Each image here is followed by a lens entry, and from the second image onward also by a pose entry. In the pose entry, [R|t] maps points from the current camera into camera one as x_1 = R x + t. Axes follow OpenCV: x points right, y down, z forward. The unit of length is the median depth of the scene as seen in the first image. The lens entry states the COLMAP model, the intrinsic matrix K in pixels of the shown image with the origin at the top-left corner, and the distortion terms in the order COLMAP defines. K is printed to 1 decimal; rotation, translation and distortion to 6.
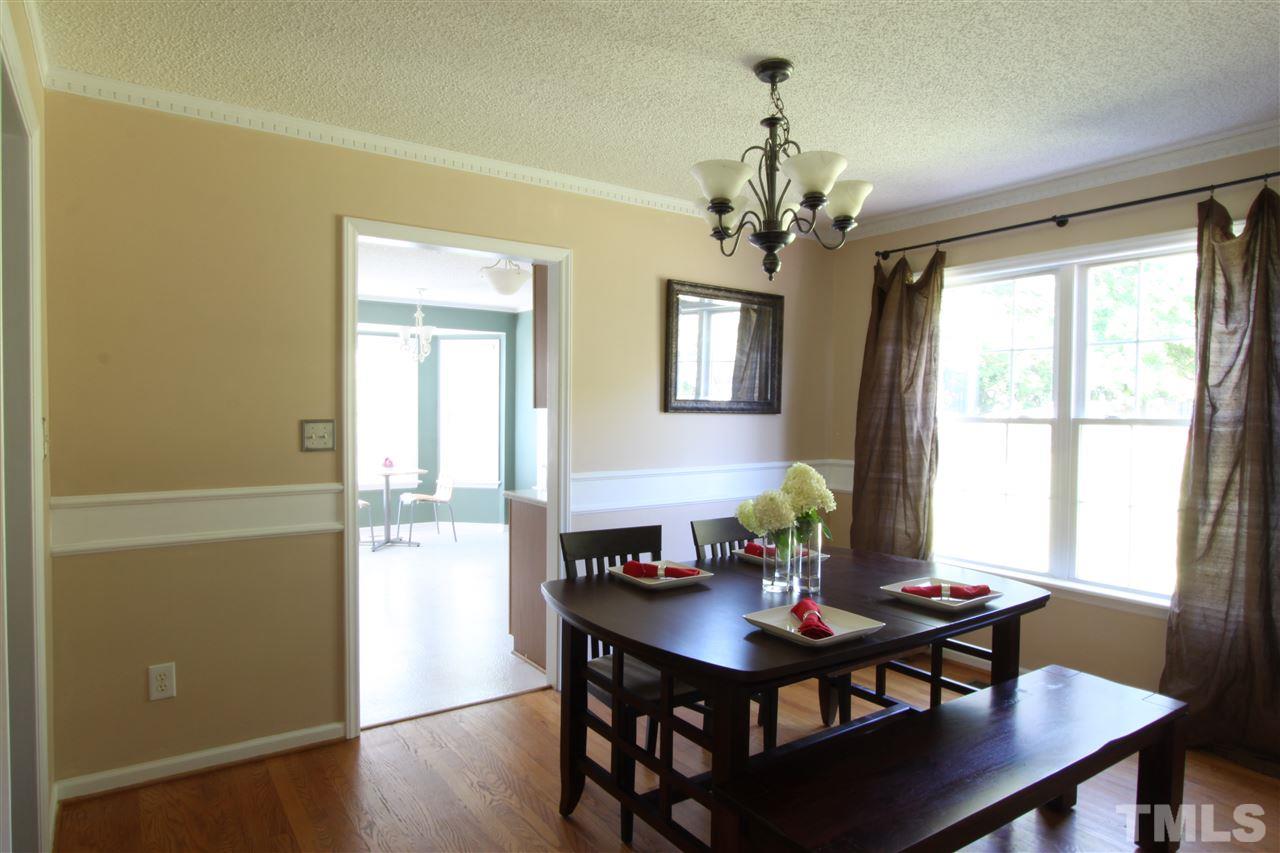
lens RADIAL K [[784.0, 0, 640.0], [0, 784.0, 426.5], [0, 0, 1]] dist [-0.002084, 0.000626]
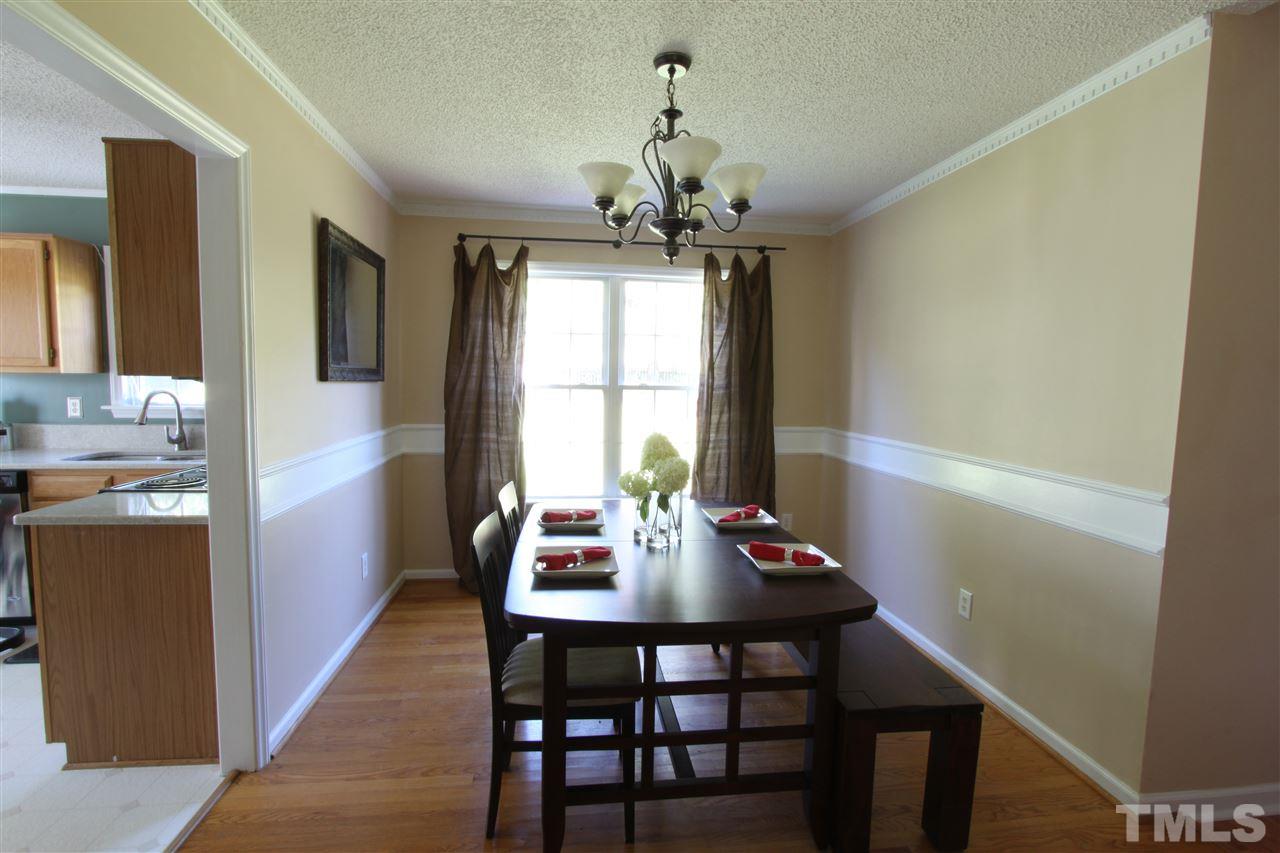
lens RADIAL K [[597.0, 0, 640.0], [0, 597.0, 426.5], [0, 0, 1]] dist [-0.023701, 0.000691]
pose [[0.469872, -0.068927, 0.880039, -0.346791], [0.001100, 0.996992, 0.077499, -0.017609], [-0.882734, -0.035446, 0.468535, 0.393597]]
